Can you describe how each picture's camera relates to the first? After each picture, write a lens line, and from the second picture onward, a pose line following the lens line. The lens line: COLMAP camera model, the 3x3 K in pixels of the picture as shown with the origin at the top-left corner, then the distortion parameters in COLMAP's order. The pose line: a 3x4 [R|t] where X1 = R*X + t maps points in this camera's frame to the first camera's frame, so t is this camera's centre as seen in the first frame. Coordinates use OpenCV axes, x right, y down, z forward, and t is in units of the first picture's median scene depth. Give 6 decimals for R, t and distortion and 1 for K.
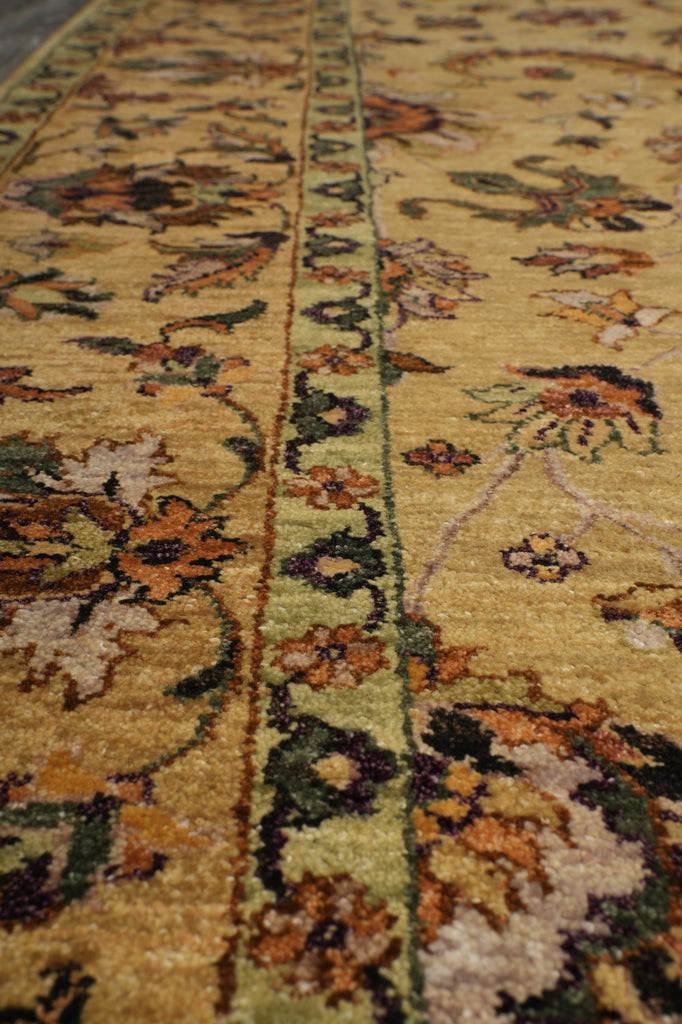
lens RADIAL K [[1234.9, 0, 335.5], [0, 1234.9, 515.3], [0, 0, 1]] dist [0.056739, 0.000000]
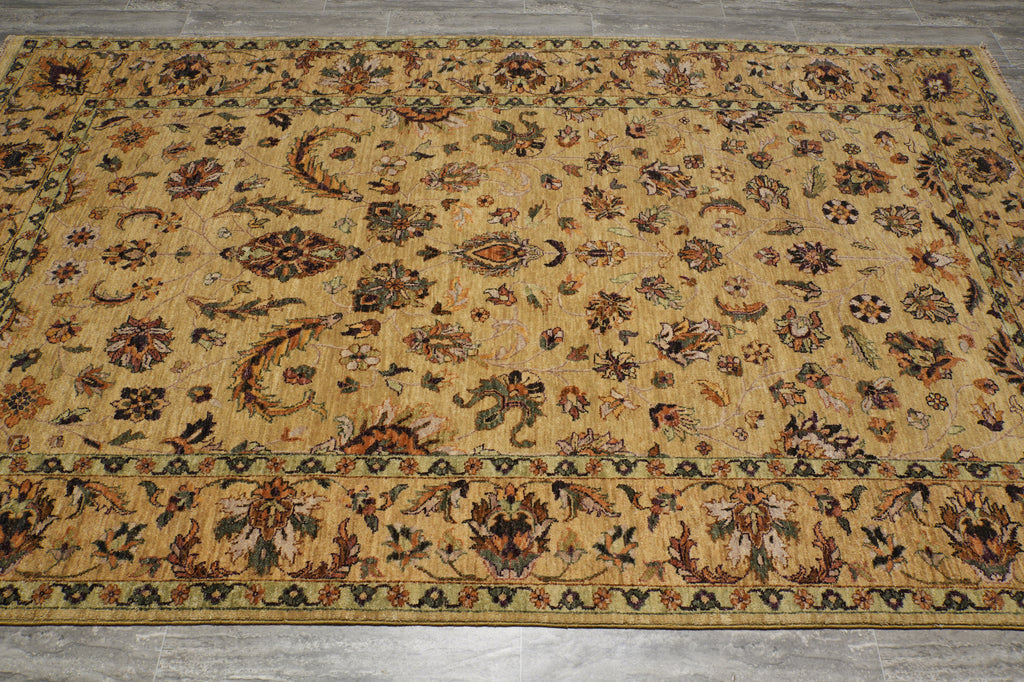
lens RADIAL K [[866.2, 0, 515.8], [0, 866.2, 321.6], [0, 0, 1]] dist [-0.105712, 0.132733]
pose [[0.003402, -0.805674, 0.592350, -1.359935], [0.493272, 0.516624, 0.699844, -2.719259], [-0.869868, 0.289809, 0.399174, 0.149762]]
